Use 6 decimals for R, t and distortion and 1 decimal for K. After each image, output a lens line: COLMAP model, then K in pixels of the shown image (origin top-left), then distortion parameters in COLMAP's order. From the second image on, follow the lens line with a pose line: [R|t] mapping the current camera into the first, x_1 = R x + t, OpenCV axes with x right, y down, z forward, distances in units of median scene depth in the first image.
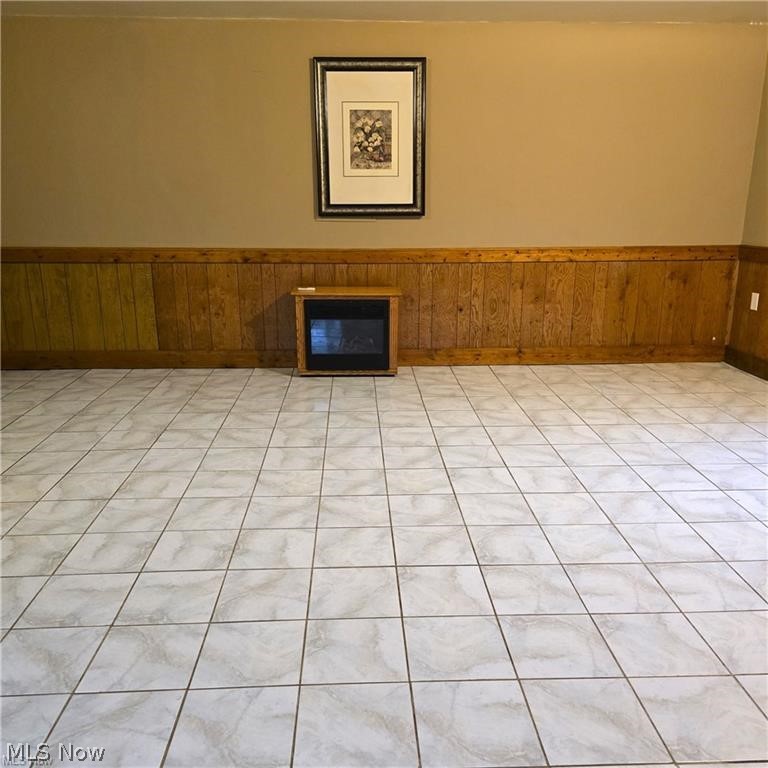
lens RADIAL K [[684.2, 0, 384.9], [0, 684.2, 384.3], [0, 0, 1]] dist [0.063153, -0.059461]
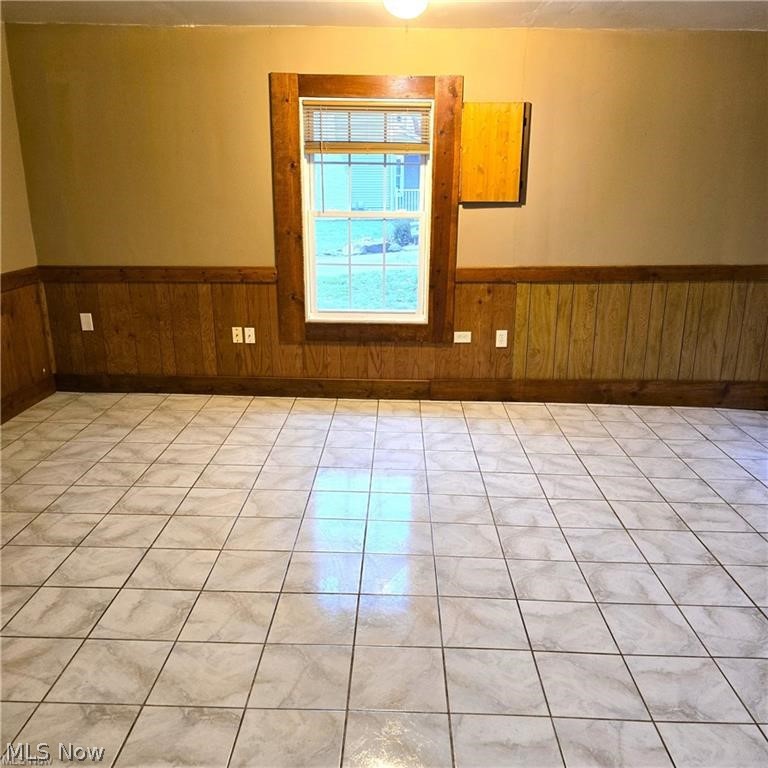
lens RADIAL K [[684.2, 0, 388.9], [0, 684.2, 381.4], [0, 0, 1]] dist [0.063153, -0.059461]
pose [[0.059303, -0.271925, 0.960489, -0.552472], [0.245075, 0.936701, 0.250059, -0.250763], [-0.967689, 0.220563, 0.122191, 0.683149]]
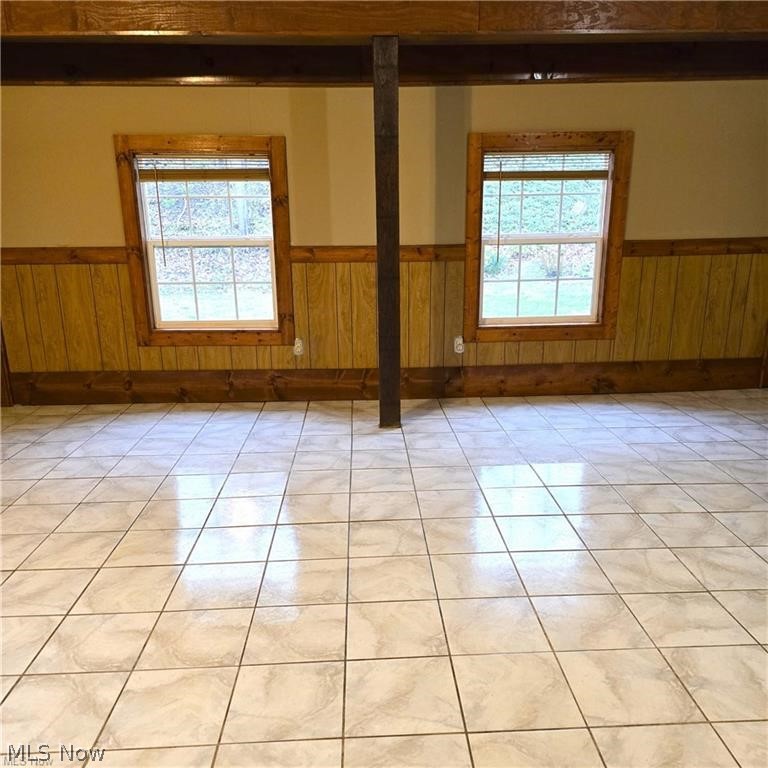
lens RADIAL K [[684.2, 0, 387.3], [0, 684.2, 385.5], [0, 0, 1]] dist [0.063153, -0.059461]
pose [[-0.999893, 0.012850, 0.007045, 0.054708], [0.014654, 0.870526, 0.491905, -0.278434], [0.000188, 0.491955, -0.870620, 1.062799]]
